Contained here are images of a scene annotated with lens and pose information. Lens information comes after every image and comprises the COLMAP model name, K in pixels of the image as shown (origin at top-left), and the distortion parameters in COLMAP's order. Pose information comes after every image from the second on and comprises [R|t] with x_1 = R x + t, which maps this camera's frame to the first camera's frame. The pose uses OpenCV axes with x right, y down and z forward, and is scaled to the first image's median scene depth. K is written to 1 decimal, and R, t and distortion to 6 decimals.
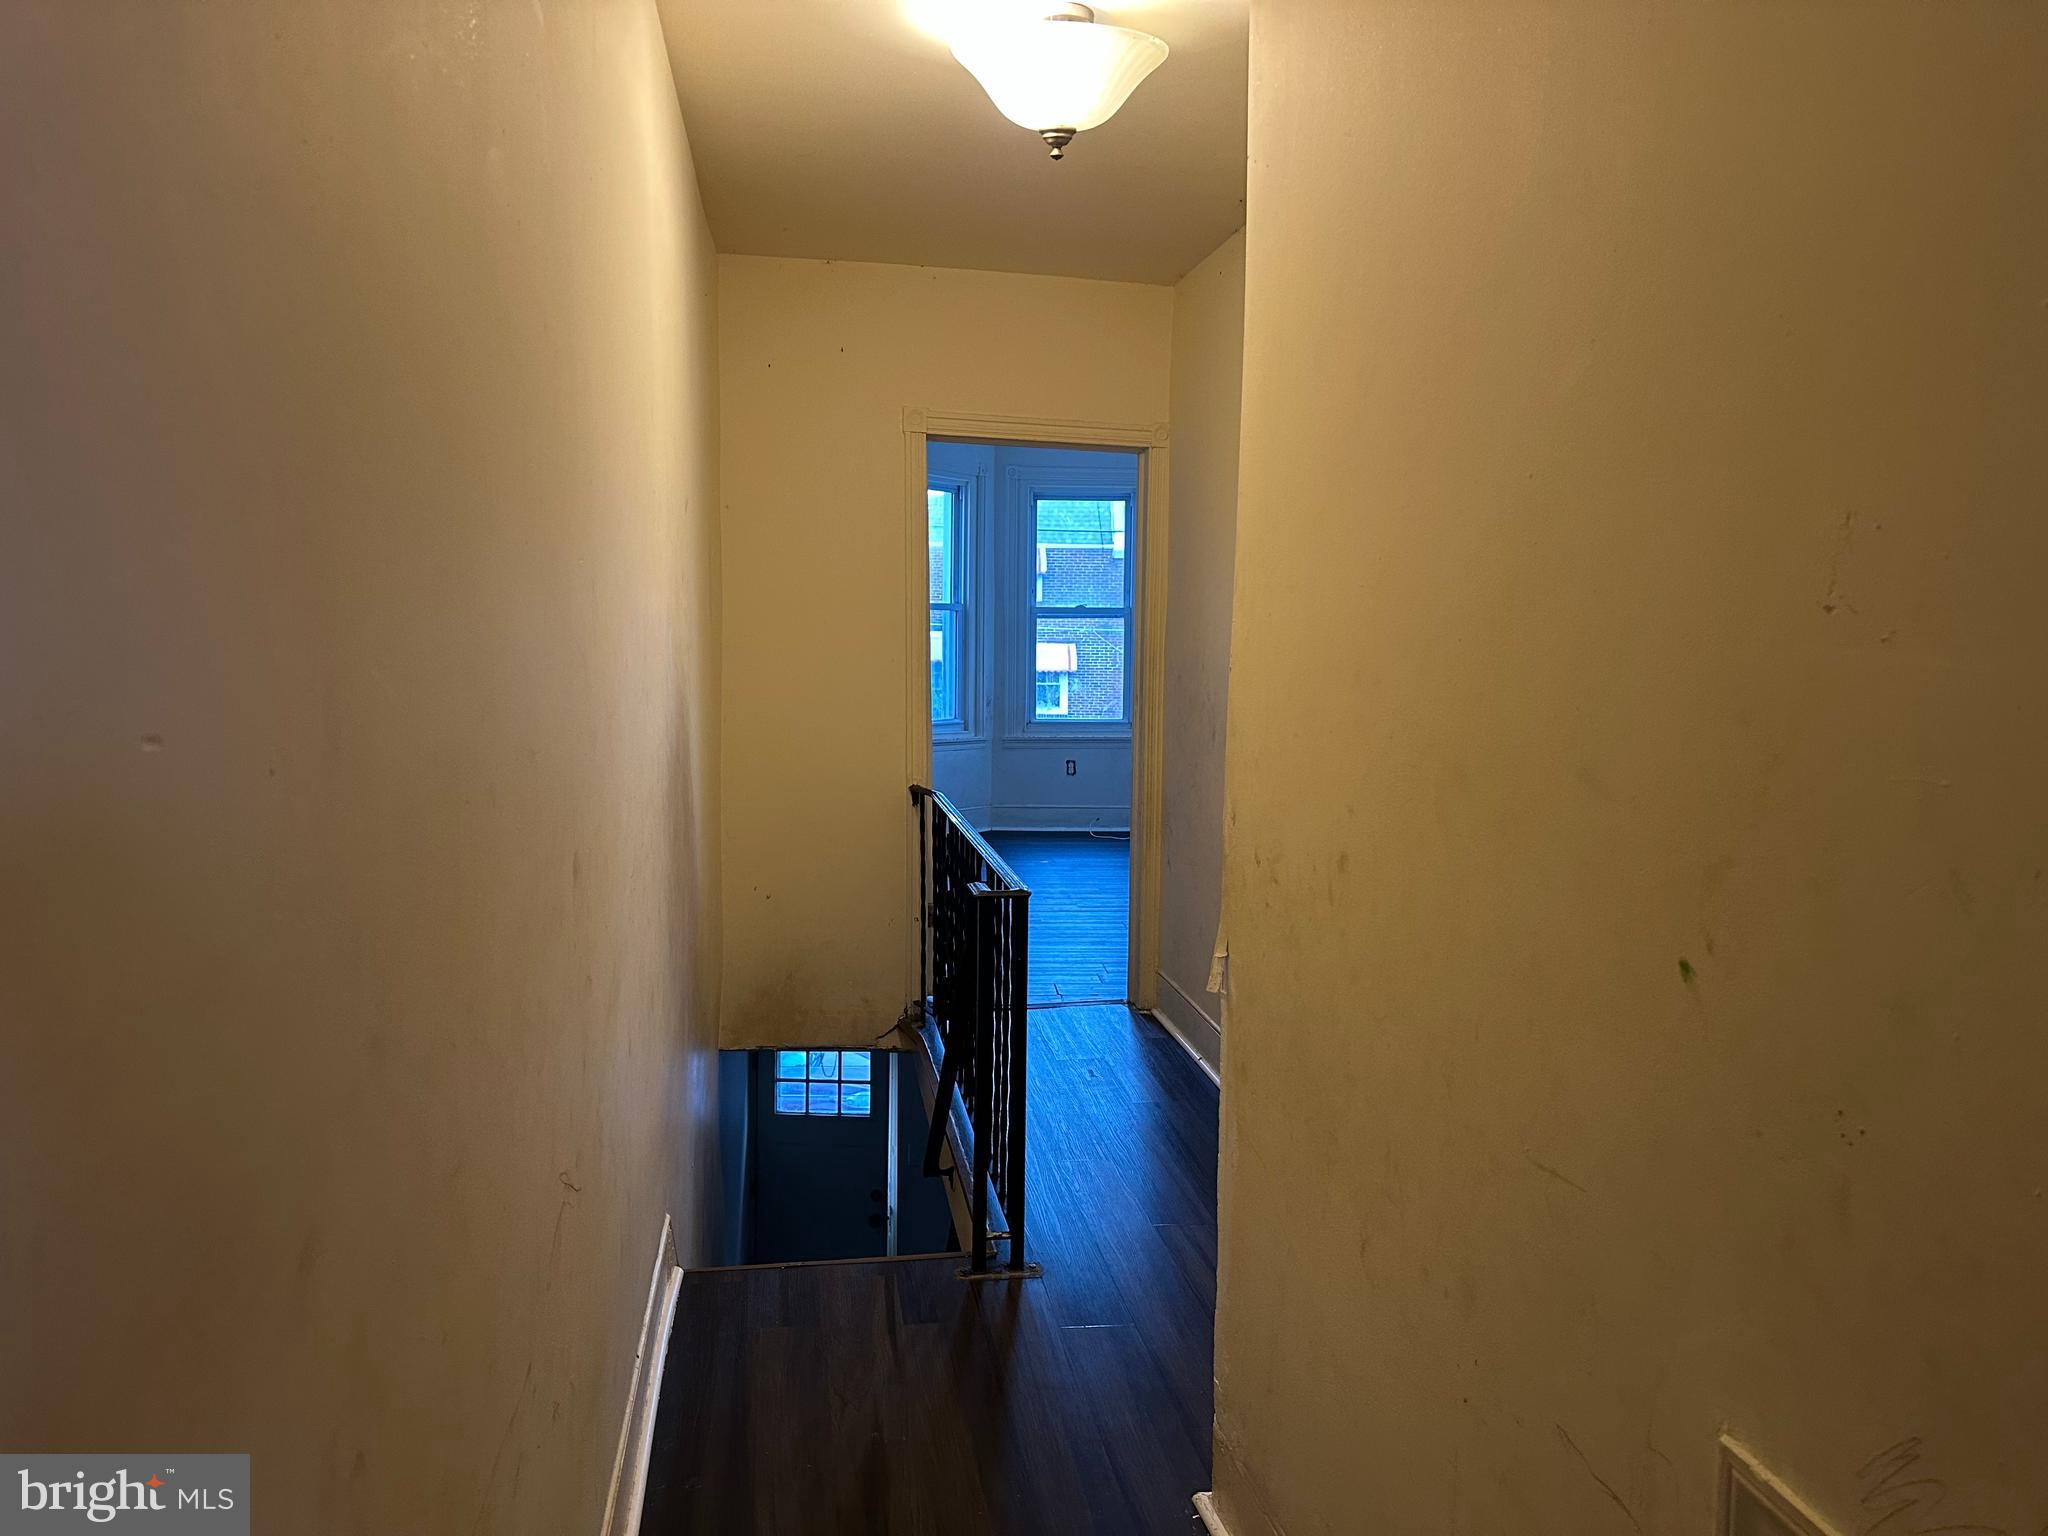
lens RADIAL K [[1411.8, 0, 1024.0], [0, 1411.8, 768.0], [0, 0, 1]] dist [0.003128, 0.000246]
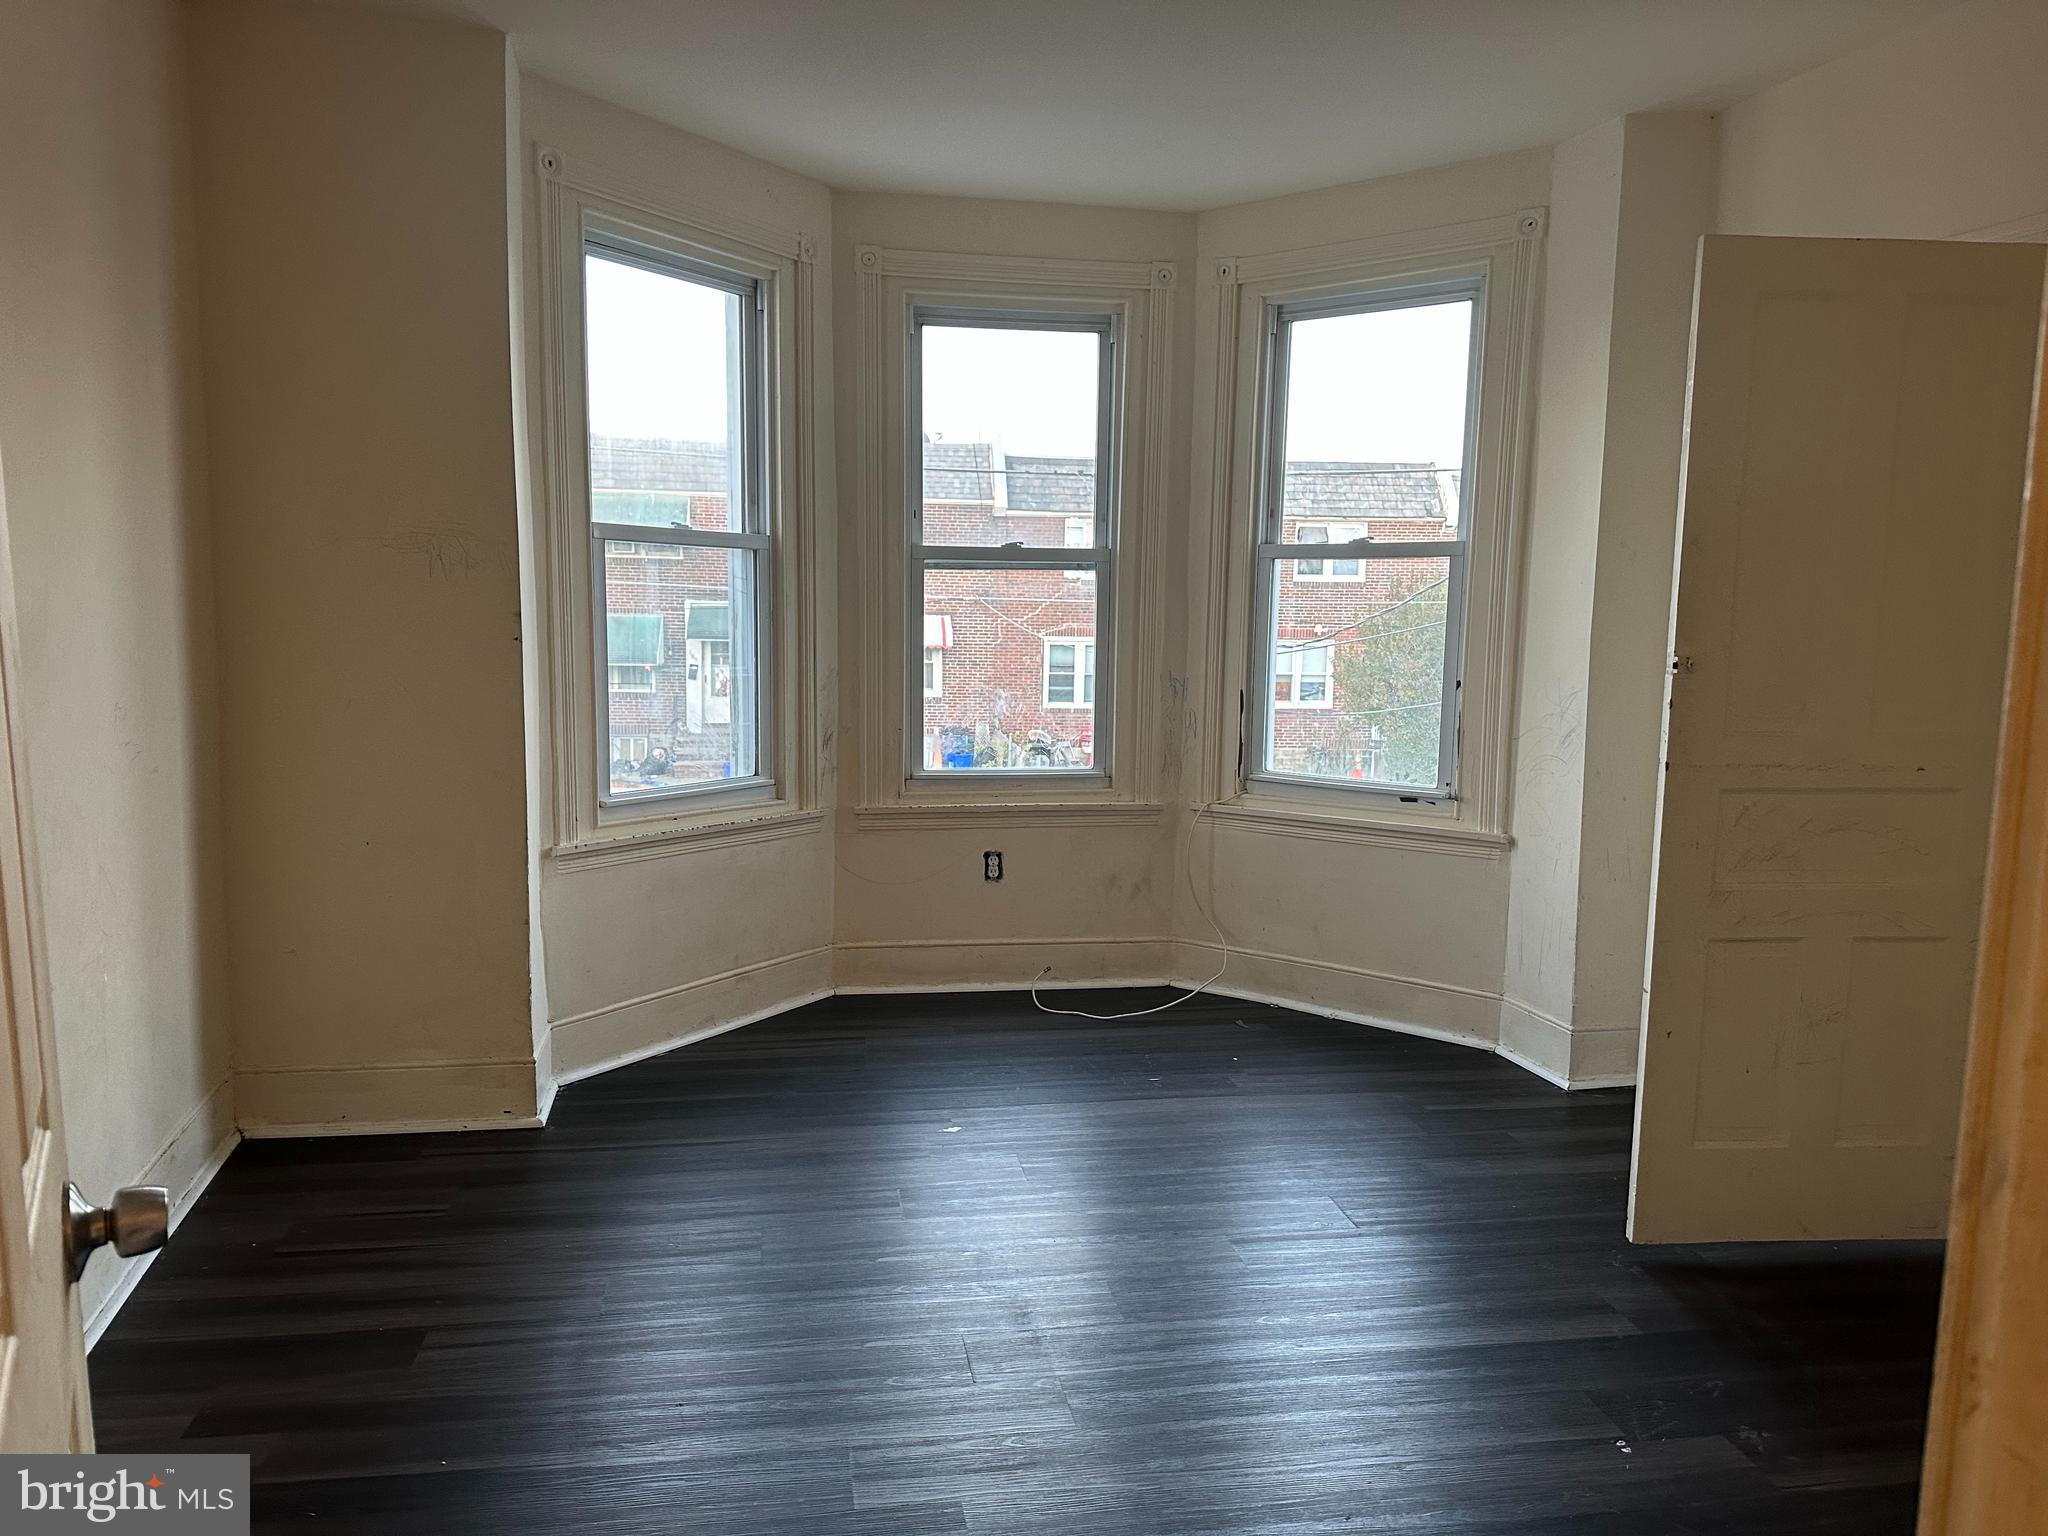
lens RADIAL K [[1411.8, 0, 1024.0], [0, 1411.8, 768.0], [0, 0, 1]] dist [0.003128, 0.000246]
pose [[0.995544, -0.008766, 0.093889, -0.002928], [0.006838, 0.999760, 0.020830, -0.045999], [-0.094049, -0.020095, 0.995365, 0.501737]]
